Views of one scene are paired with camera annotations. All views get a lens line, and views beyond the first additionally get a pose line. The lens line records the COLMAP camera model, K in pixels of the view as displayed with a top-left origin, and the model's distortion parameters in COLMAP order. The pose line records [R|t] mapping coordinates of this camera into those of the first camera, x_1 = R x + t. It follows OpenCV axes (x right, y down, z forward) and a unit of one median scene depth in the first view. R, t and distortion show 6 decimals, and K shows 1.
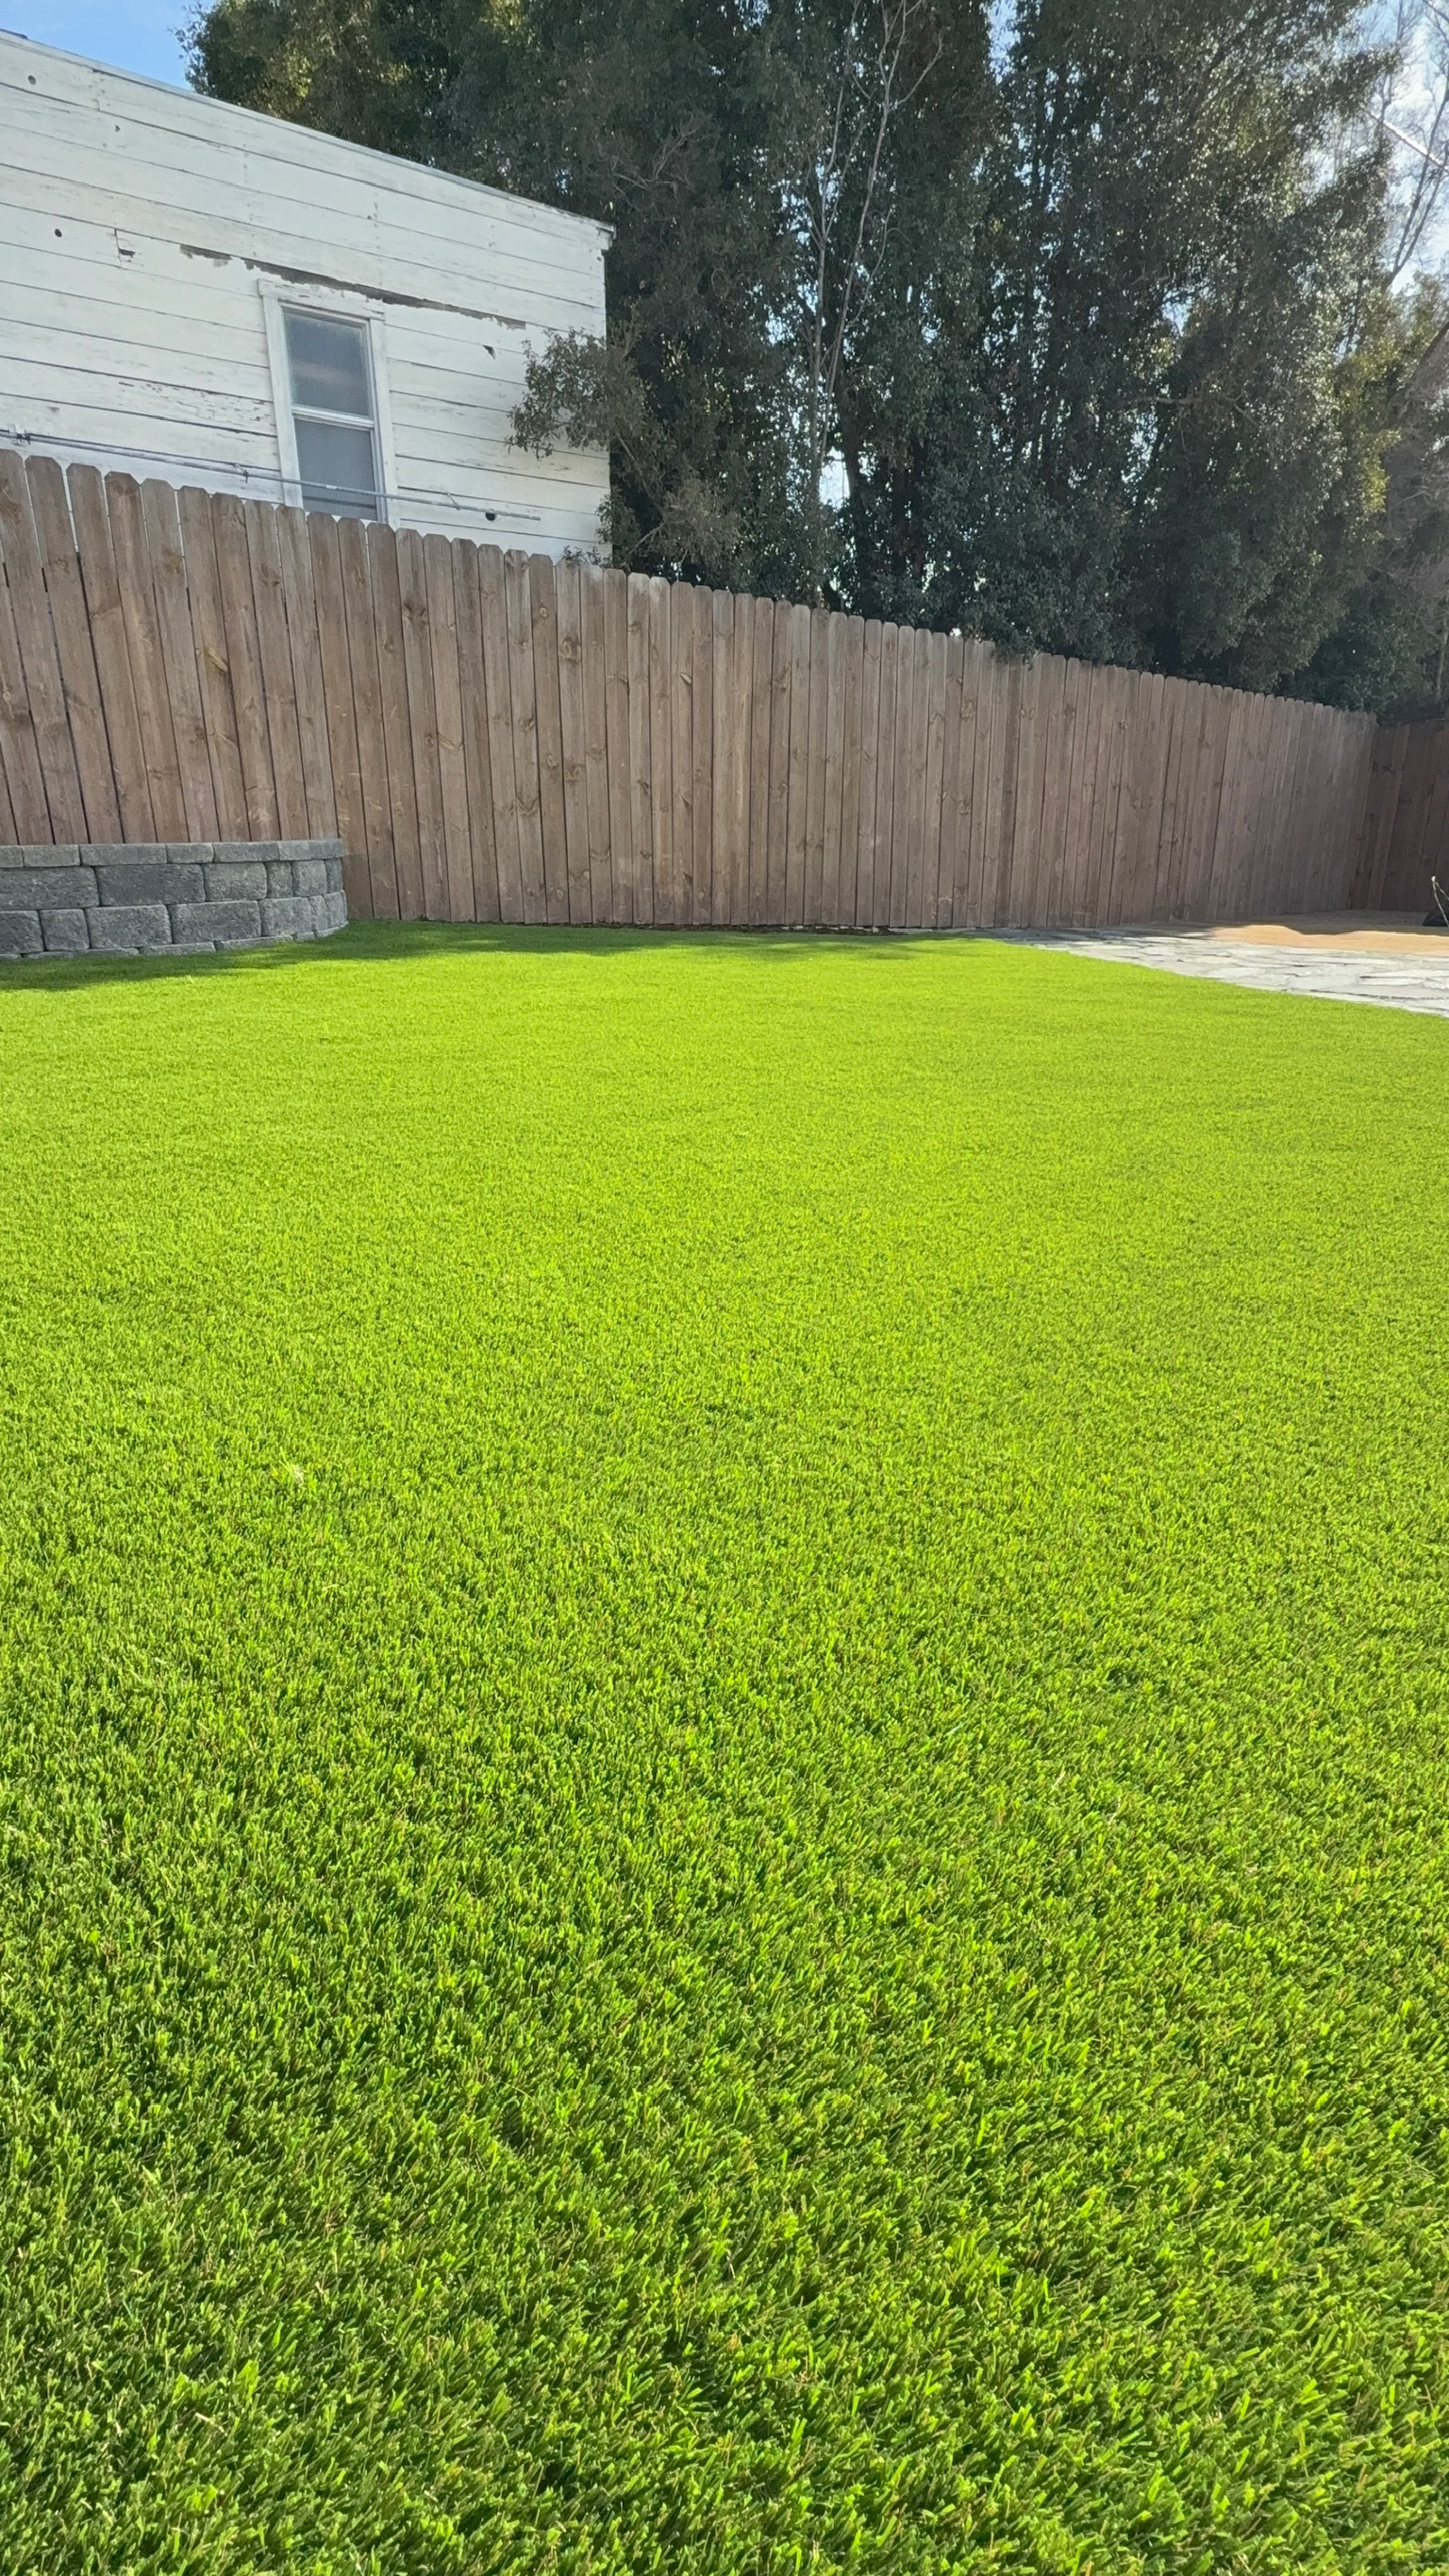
lens RADIAL K [[1273.3, 0, 722.7], [0, 1273.3, 1285.5], [0, 0, 1]] dist [-0.000925, 0.000874]
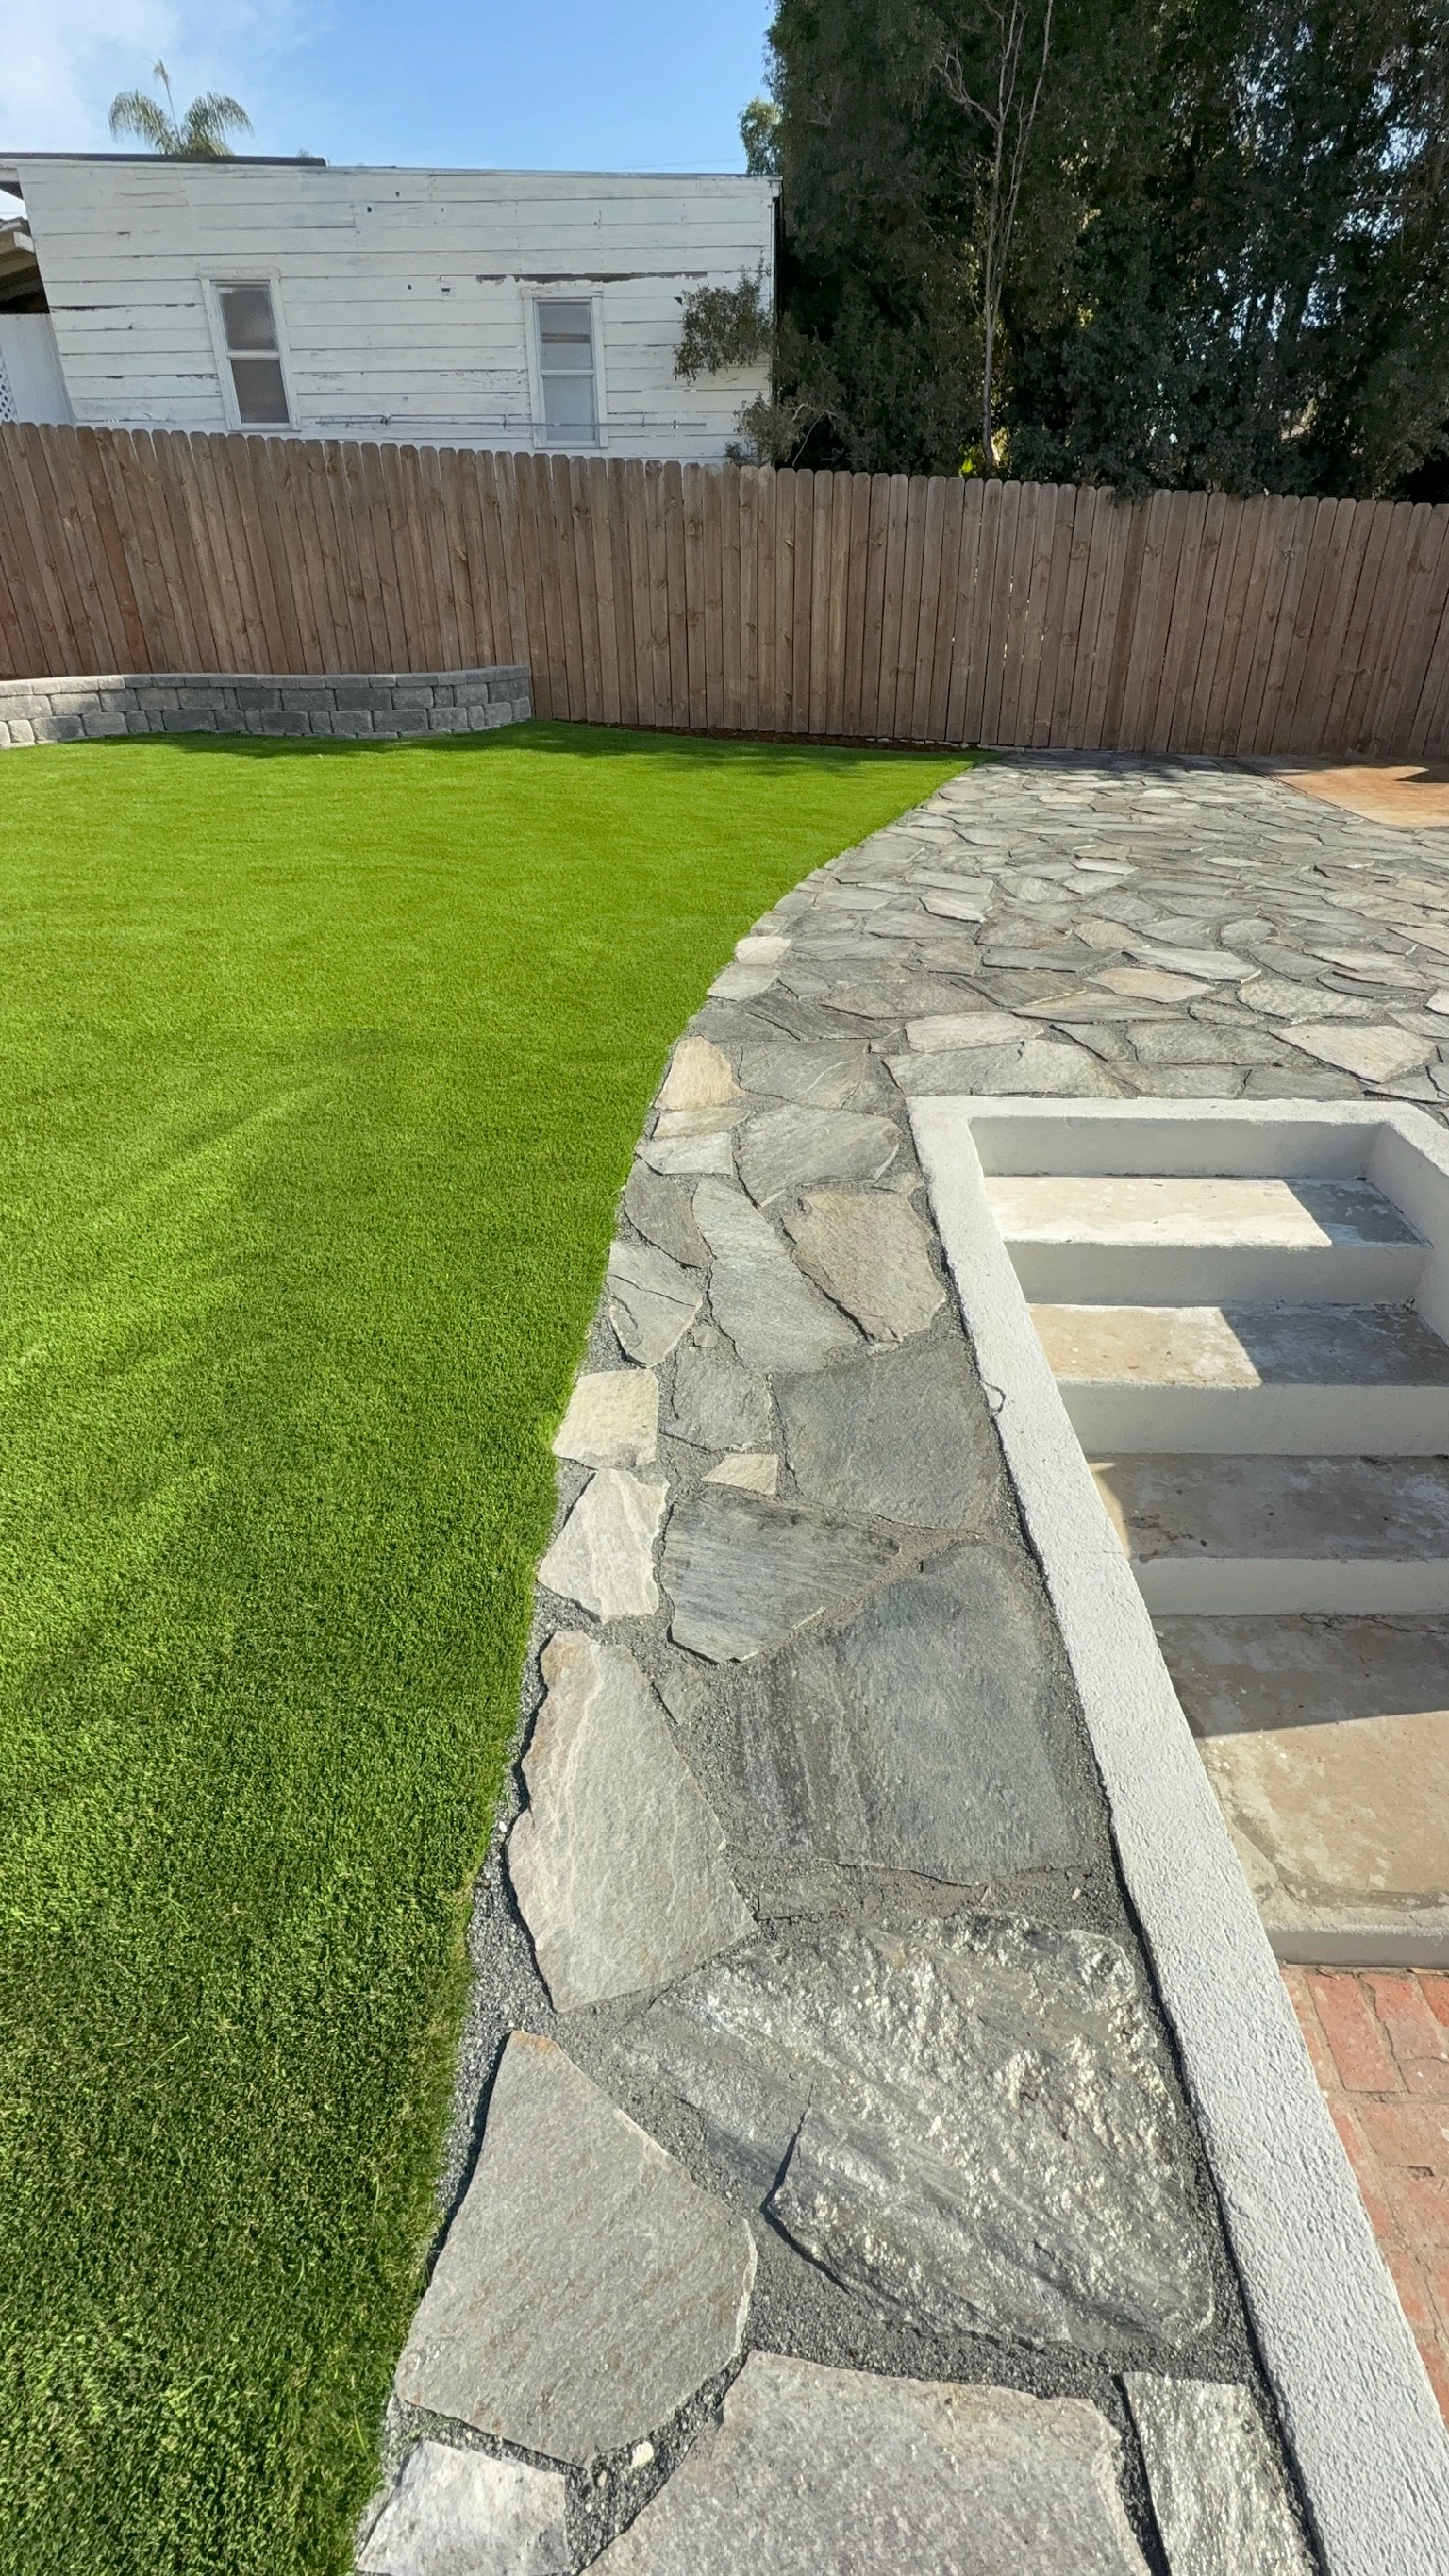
lens RADIAL K [[1213.2, 0, 761.3], [0, 1213.2, 1299.3], [0, 0, 1]] dist [0.002050, 0.000037]
pose [[0.802536, 0.314916, -0.506718, 0.935255], [-0.201323, 0.942469, 0.266873, -0.053683], [0.561609, -0.112161, 0.819766, -0.199944]]
